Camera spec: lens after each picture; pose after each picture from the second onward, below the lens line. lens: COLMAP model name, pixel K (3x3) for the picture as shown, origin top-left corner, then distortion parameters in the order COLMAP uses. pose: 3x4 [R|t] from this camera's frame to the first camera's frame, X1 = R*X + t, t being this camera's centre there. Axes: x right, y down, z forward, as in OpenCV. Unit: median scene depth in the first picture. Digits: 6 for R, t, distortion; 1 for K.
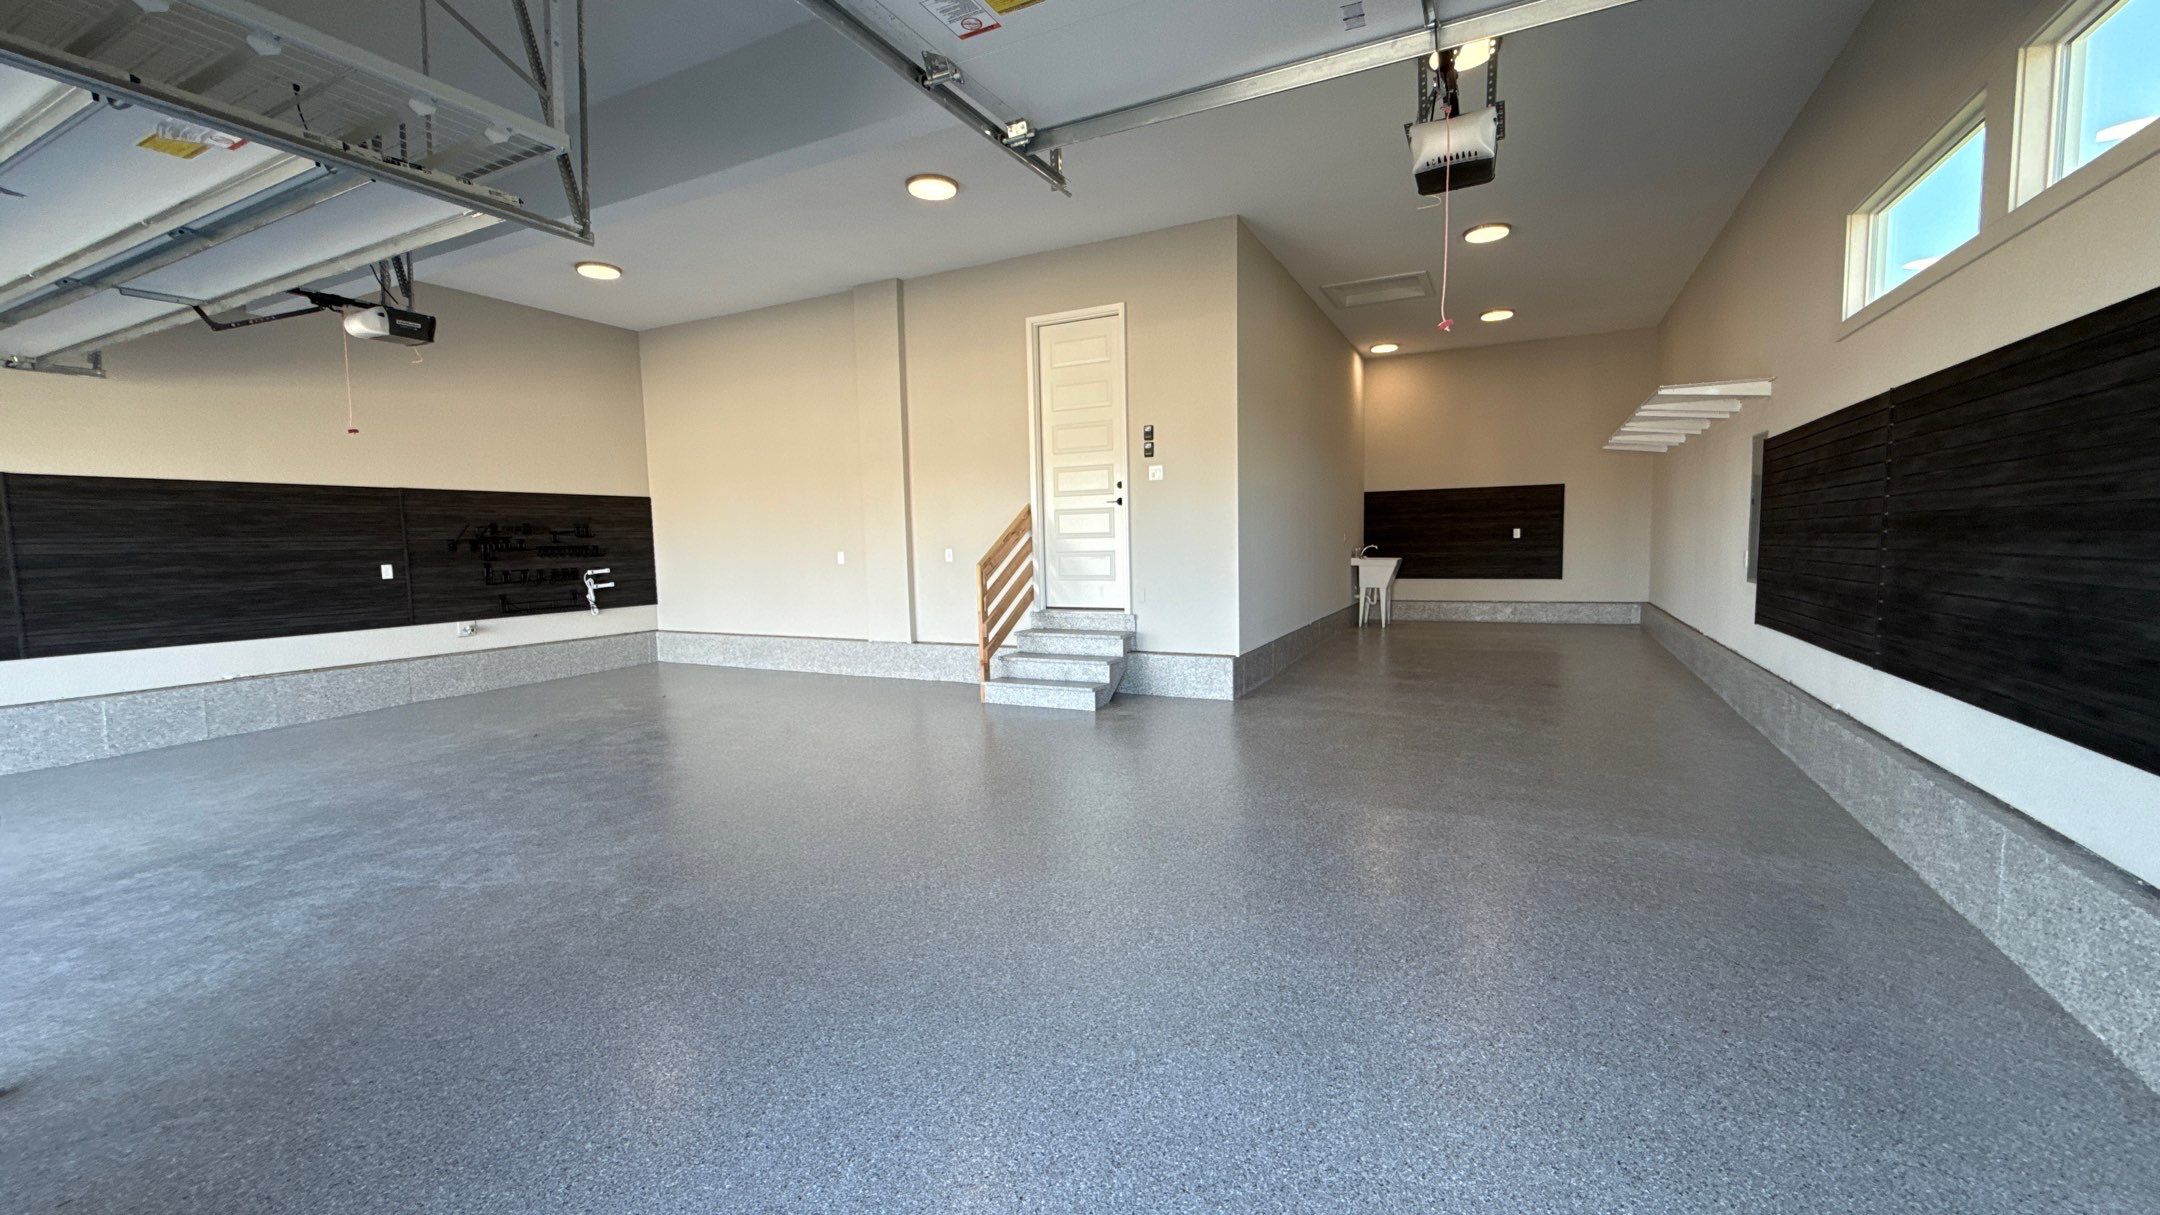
lens RADIAL K [[851.8, 0, 1079.2], [0, 851.8, 615.2], [0, 0, 1]] dist [-0.000566, -0.000317]
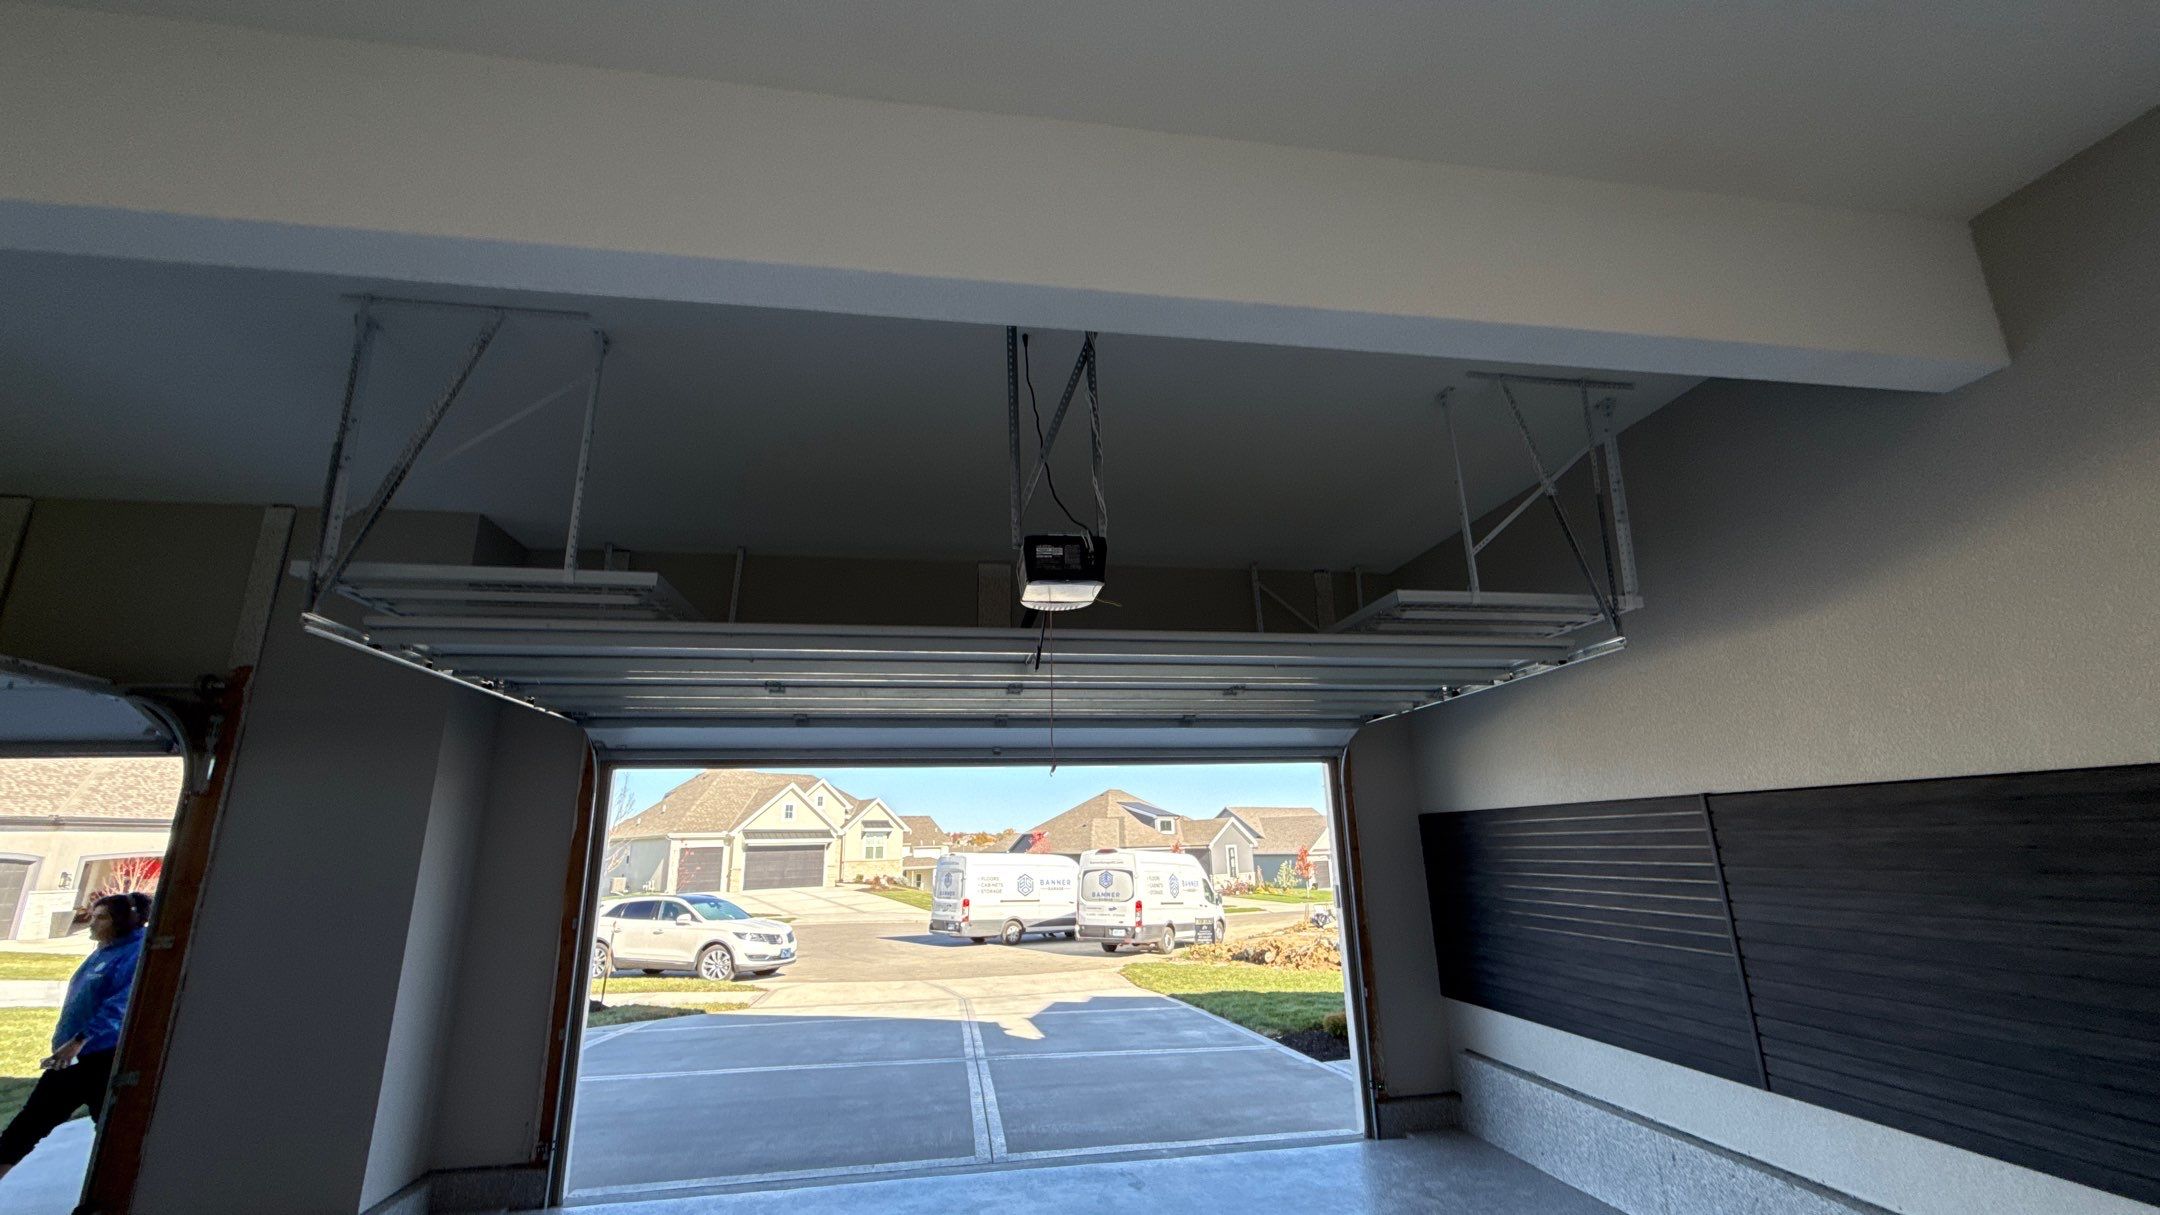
lens RADIAL K [[851.8, 0, 1079.2], [0, 851.8, 615.2], [0, 0, 1]] dist [-0.000566, -0.000317]
pose [[-0.808734, -0.115778, -0.576667, -0.283013], [-0.011702, 0.983408, -0.181029, -0.119162], [0.588058, -0.139656, -0.796670, 0.844740]]
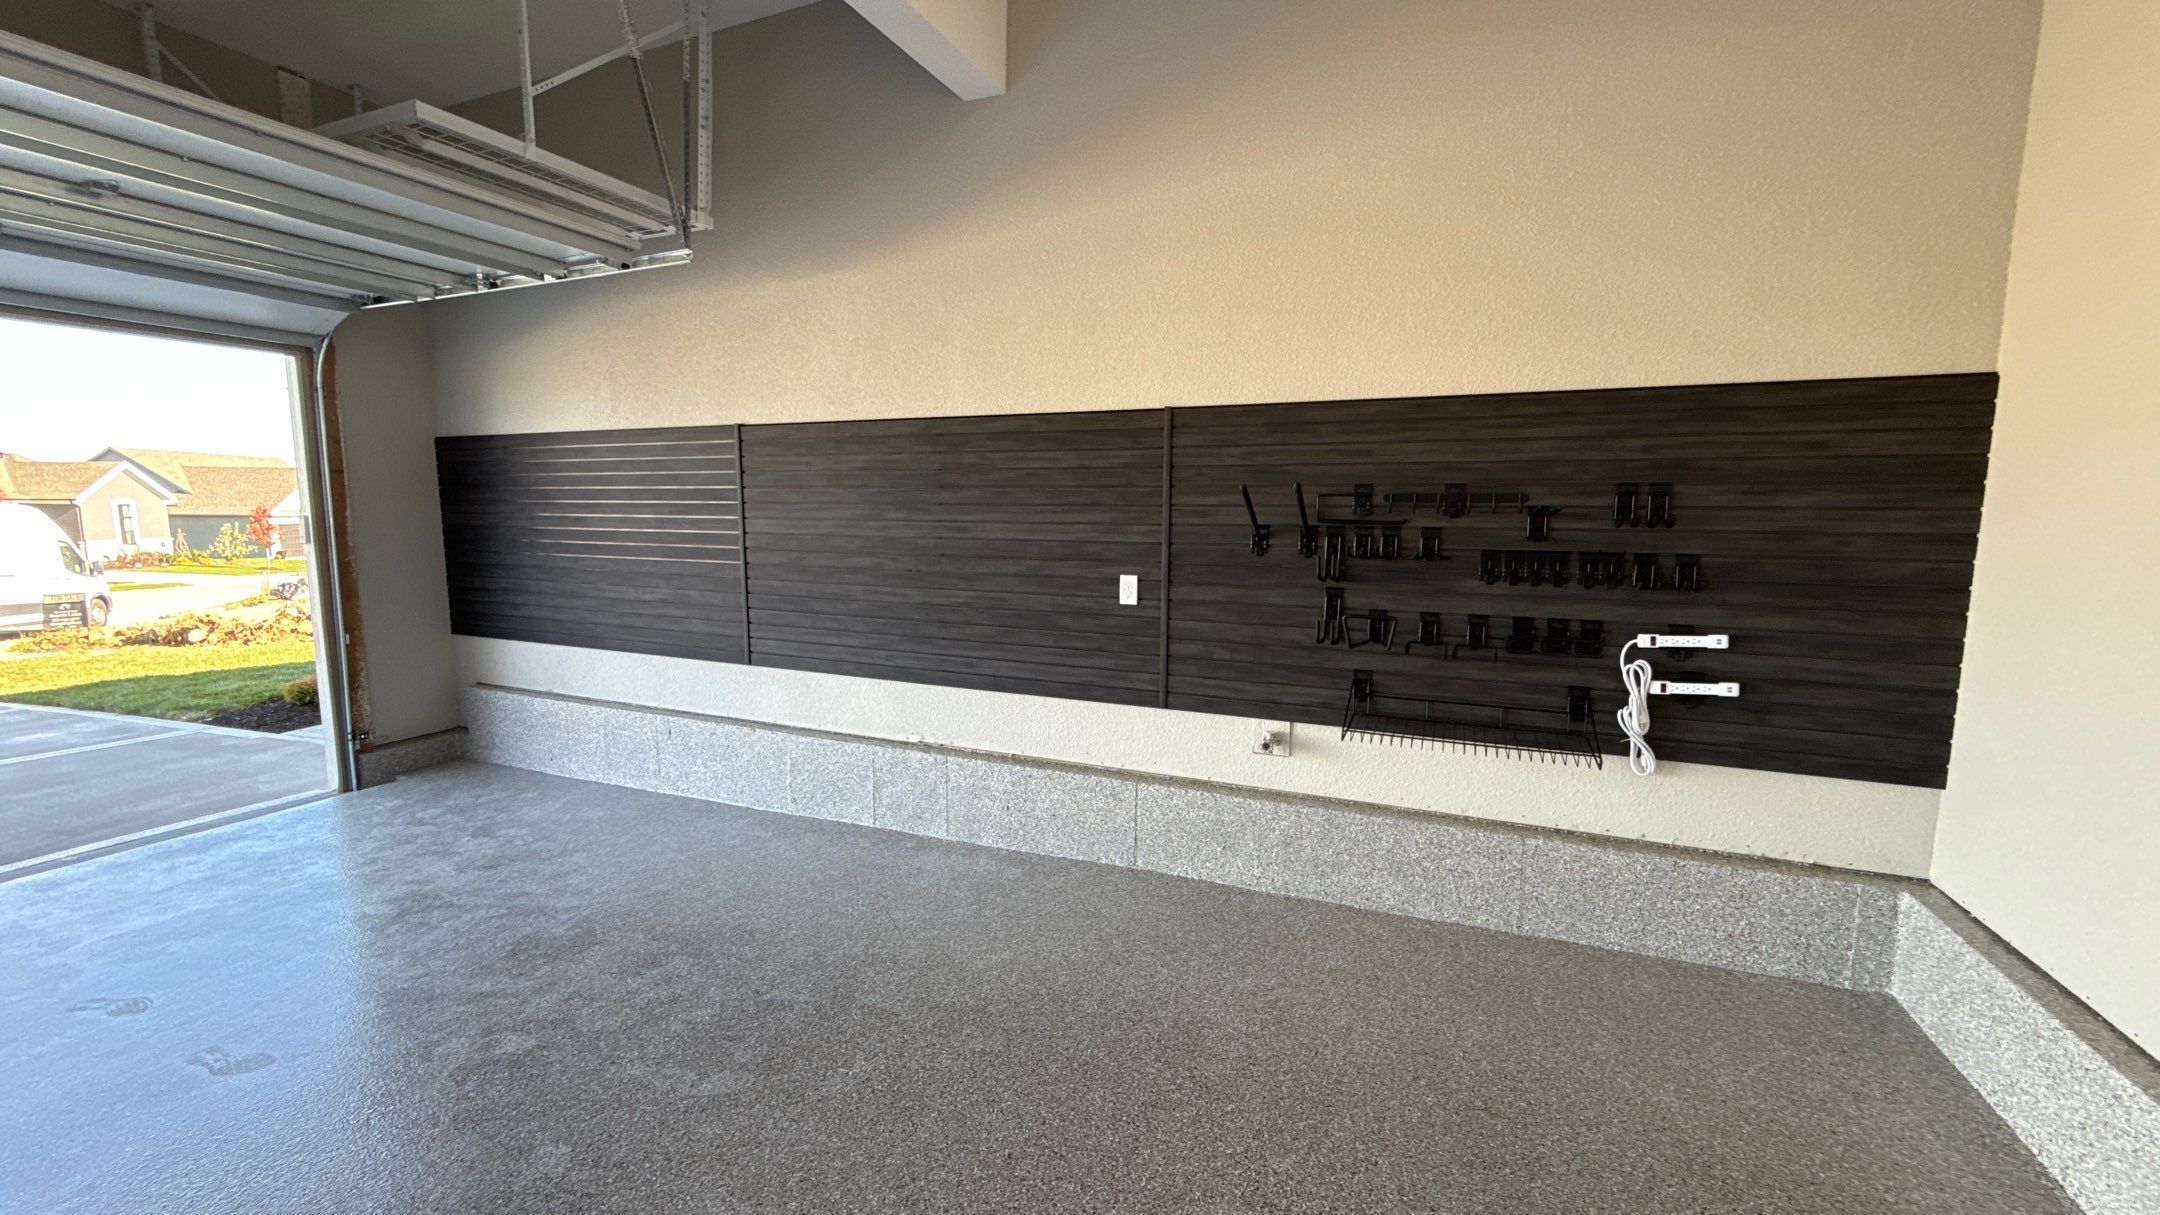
lens RADIAL K [[851.8, 0, 1079.2], [0, 851.8, 615.2], [0, 0, 1]] dist [-0.000566, -0.000317]
pose [[0.065215, 0.143177, -0.987546, -0.306605], [-0.098383, 0.985754, 0.136420, -0.088071], [0.993009, 0.088261, 0.078372, 0.833557]]
